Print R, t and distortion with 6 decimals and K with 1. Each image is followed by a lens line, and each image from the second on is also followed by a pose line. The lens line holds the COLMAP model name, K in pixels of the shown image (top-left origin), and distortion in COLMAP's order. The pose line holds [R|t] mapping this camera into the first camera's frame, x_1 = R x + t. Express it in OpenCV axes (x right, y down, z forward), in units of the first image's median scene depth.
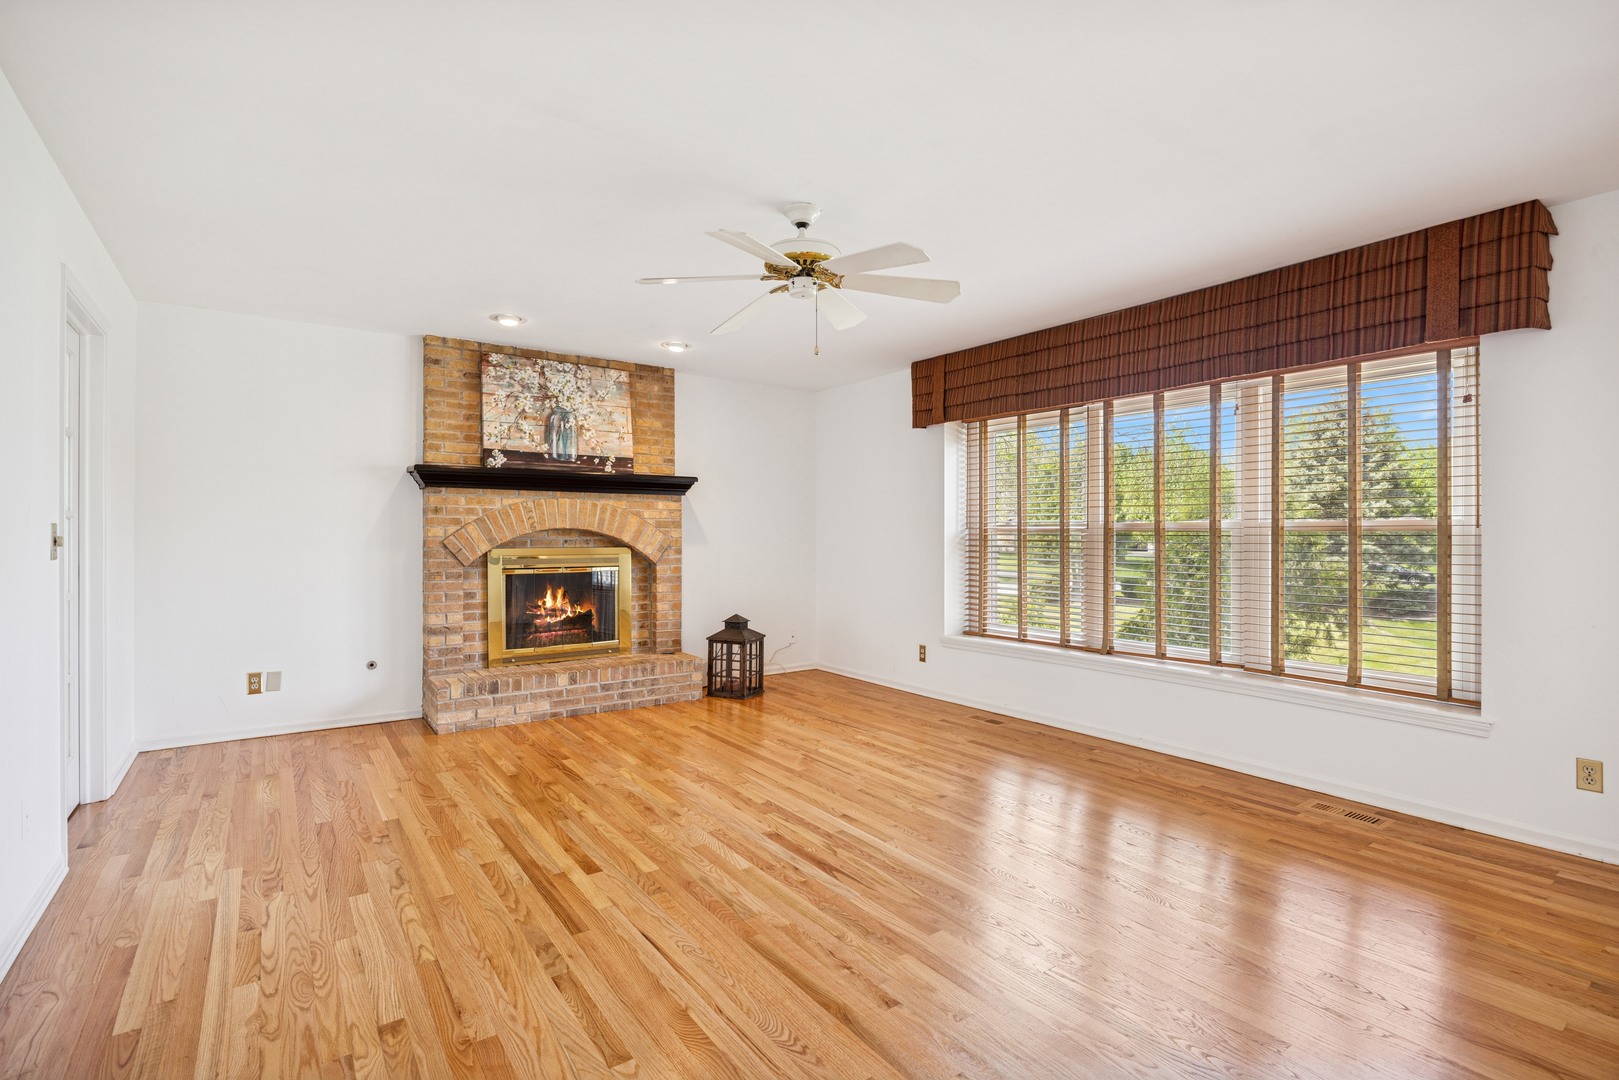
lens RADIAL K [[767.4, 0, 803.8], [0, 767.4, 538.9], [0, 0, 1]] dist [-0.000272, 0.000393]
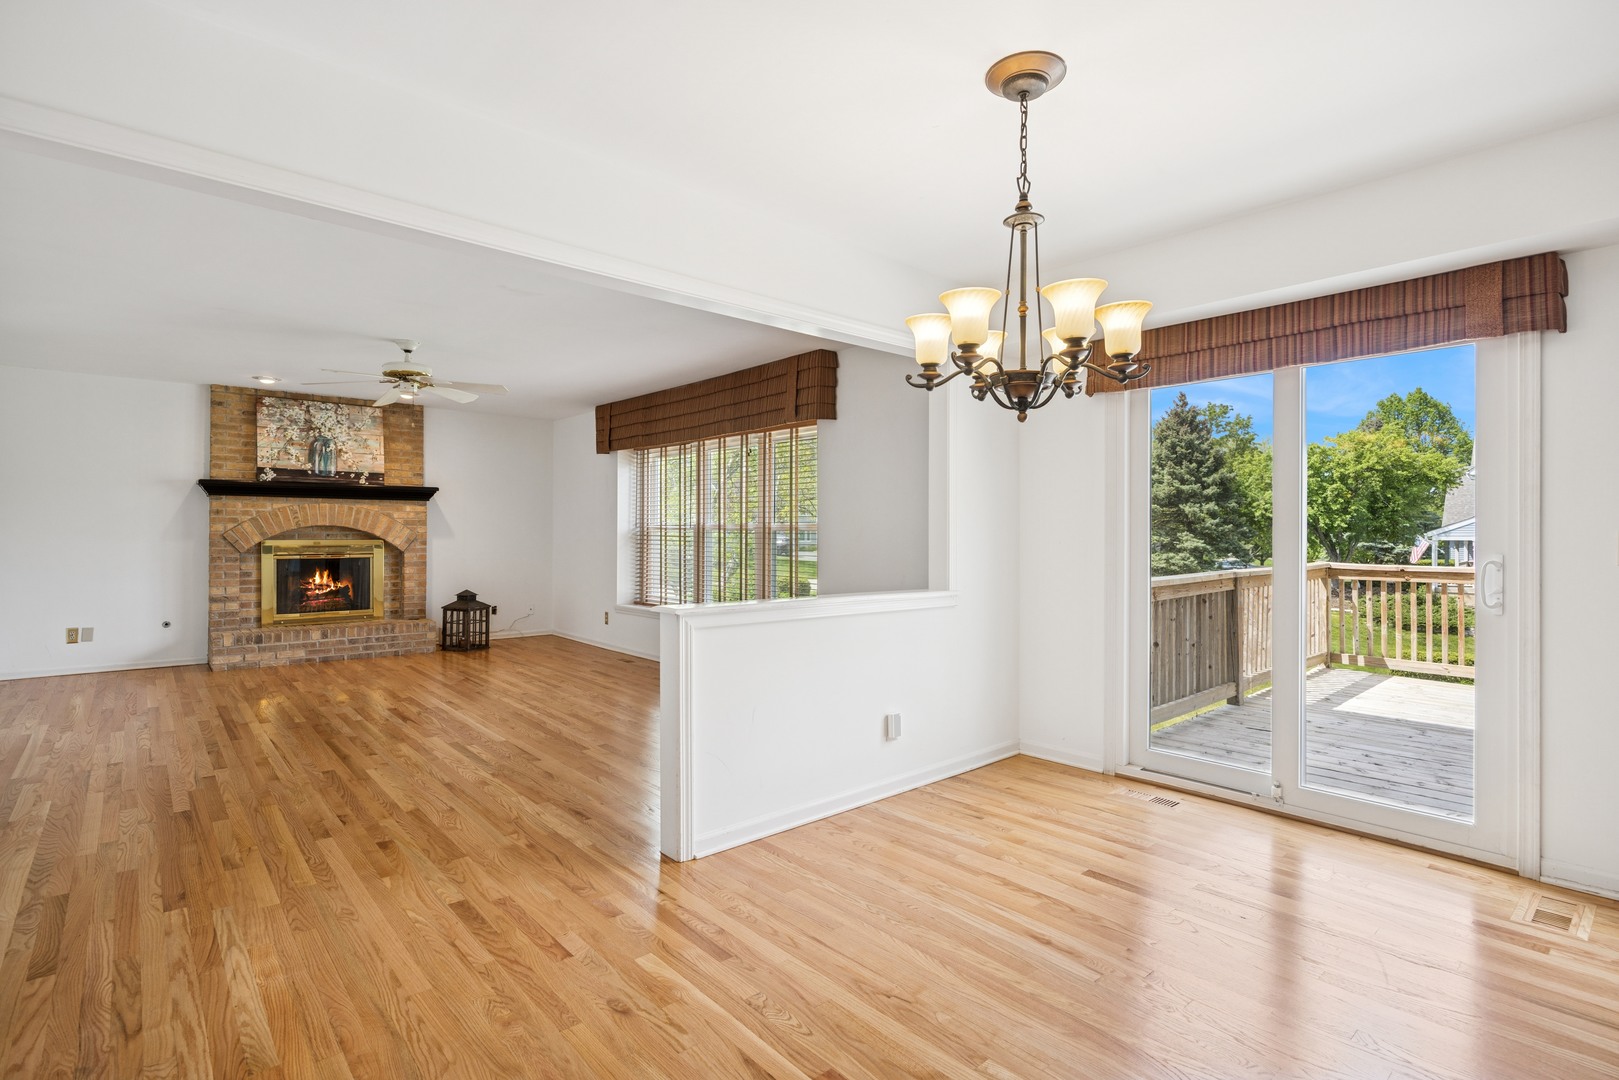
lens RADIAL K [[795.0, 0, 816.2], [0, 795.0, 532.6], [0, 0, 1]] dist [-0.004294, -0.000717]
pose [[0.994962, 0.004291, 0.100159, 0.414652], [-0.003872, 0.999983, -0.004386, 0.001631], [-0.100177, 0.003976, 0.994962, -0.485588]]
